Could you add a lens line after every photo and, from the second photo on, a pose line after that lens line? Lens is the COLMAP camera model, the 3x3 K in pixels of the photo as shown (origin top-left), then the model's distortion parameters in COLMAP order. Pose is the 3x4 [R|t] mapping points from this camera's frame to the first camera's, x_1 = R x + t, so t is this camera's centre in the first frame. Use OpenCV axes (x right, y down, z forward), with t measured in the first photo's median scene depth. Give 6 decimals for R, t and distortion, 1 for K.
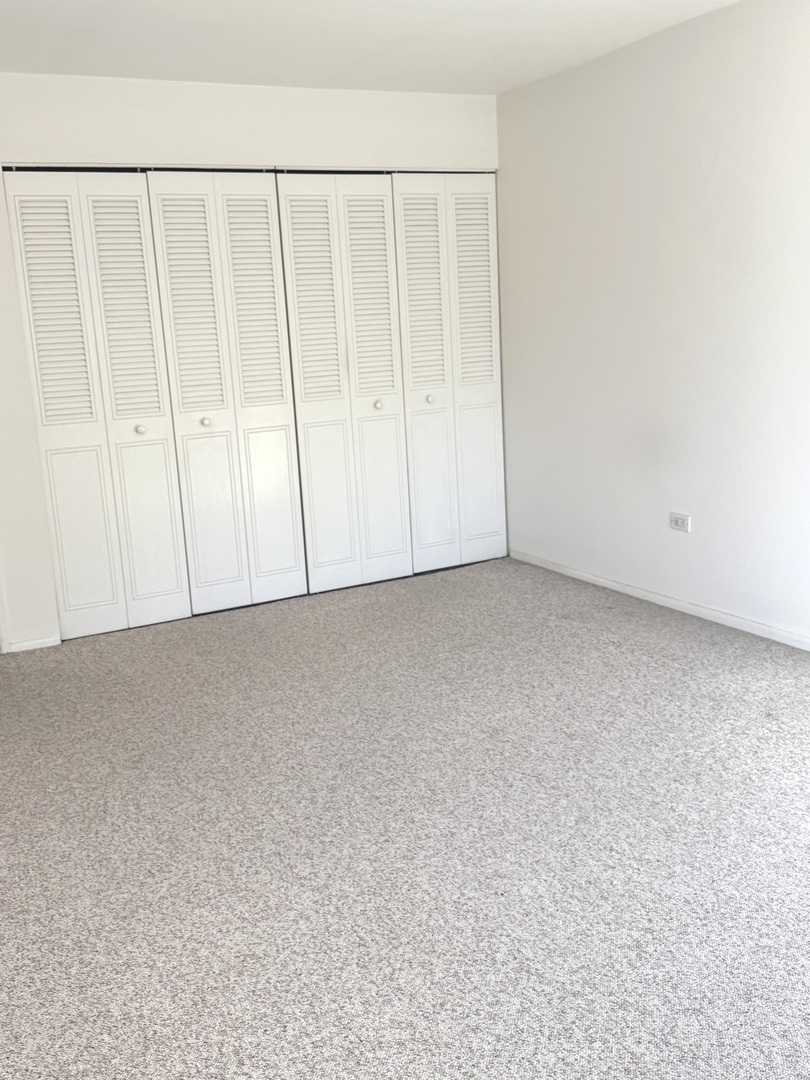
lens RADIAL K [[1084.6, 0, 405.0], [0, 1084.6, 540.0], [0, 0, 1]] dist [0.167200, -0.349899]
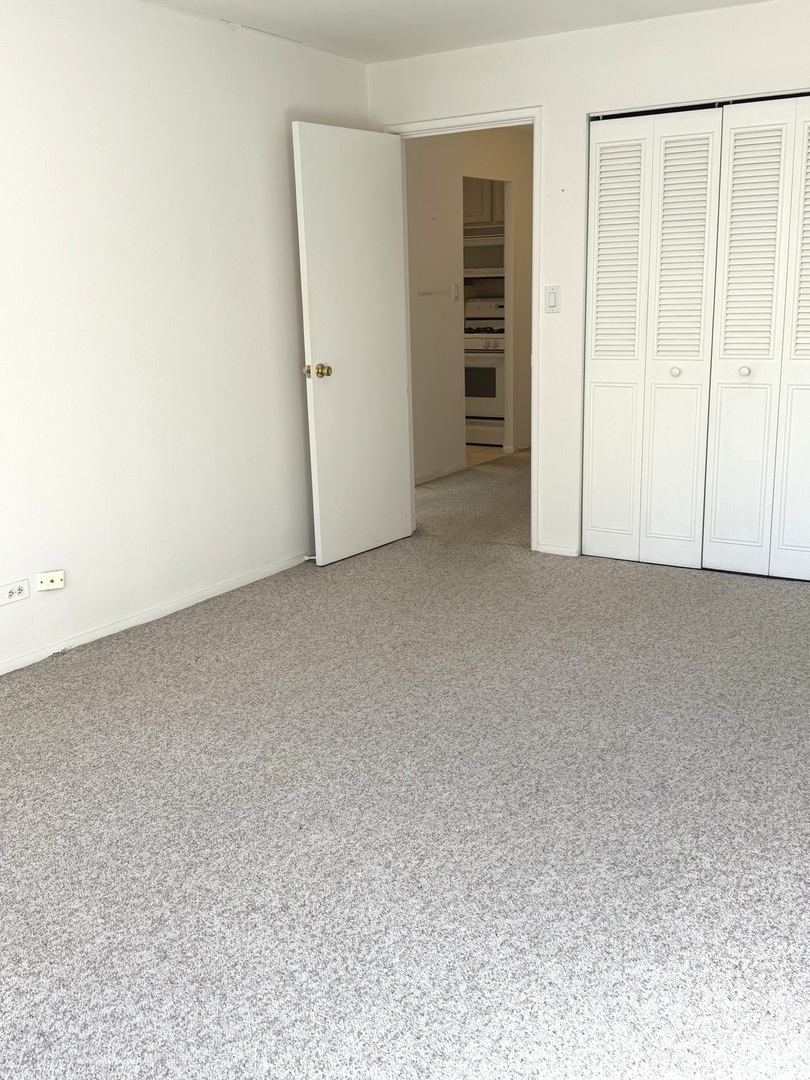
lens RADIAL K [[1095.7, 0, 405.0], [0, 1095.7, 540.0], [0, 0, 1]] dist [0.264550, -0.621349]
pose [[0.474200, 0.245058, -0.845625, 0.559289], [-0.177958, 0.967336, 0.180535, -0.094956], [0.862244, 0.064876, 0.502321, 0.291026]]
